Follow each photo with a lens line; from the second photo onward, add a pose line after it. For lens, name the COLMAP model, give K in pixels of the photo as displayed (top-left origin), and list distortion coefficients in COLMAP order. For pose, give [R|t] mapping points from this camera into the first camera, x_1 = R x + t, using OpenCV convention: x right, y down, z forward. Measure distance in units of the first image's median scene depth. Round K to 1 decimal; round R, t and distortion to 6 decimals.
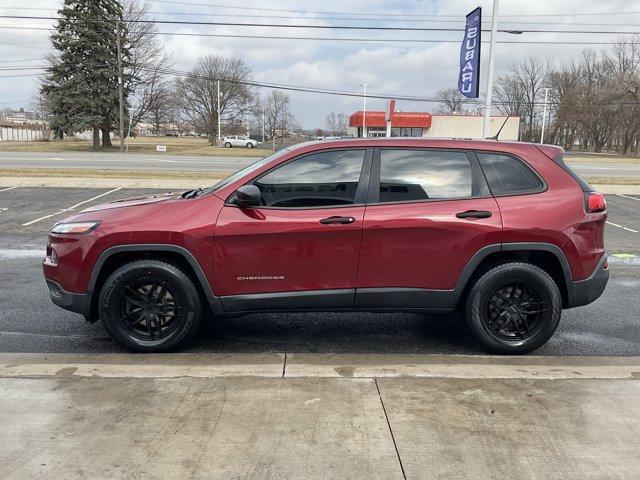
lens RADIAL K [[526.2, 0, 317.7], [0, 526.2, 242.8], [0, 0, 1]] dist [0.084931, -0.167260]
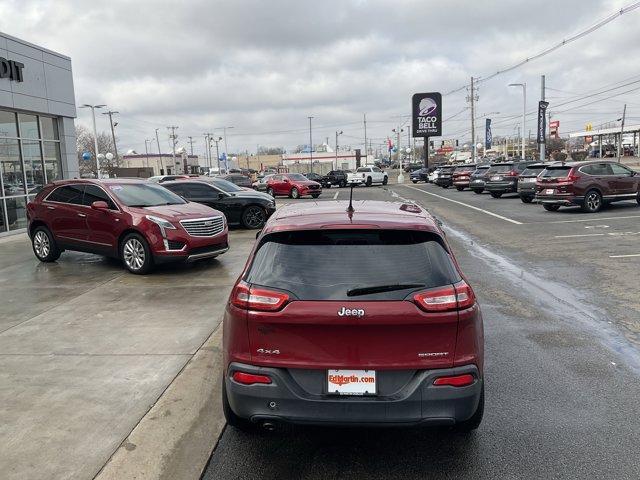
lens RADIAL K [[526.2, 0, 317.7], [0, 526.2, 242.8], [0, 0, 1]] dist [0.084931, -0.167260]
pose [[-0.092413, 0.128988, -0.987331, 1.503774], [-0.153385, 0.977894, 0.142111, -0.332366], [0.983836, 0.164574, -0.070585, 1.340123]]
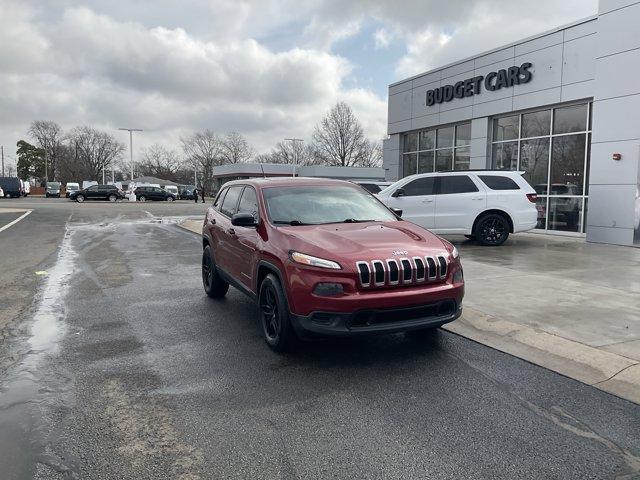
lens RADIAL K [[526.2, 0, 317.7], [0, 526.2, 242.8], [0, 0, 1]] dist [0.084931, -0.167260]
pose [[-0.371843, -0.114840, 0.921165, -1.686429], [0.162448, 0.968956, 0.186373, -0.370051], [-0.913971, 0.218942, -0.341644, 1.924391]]
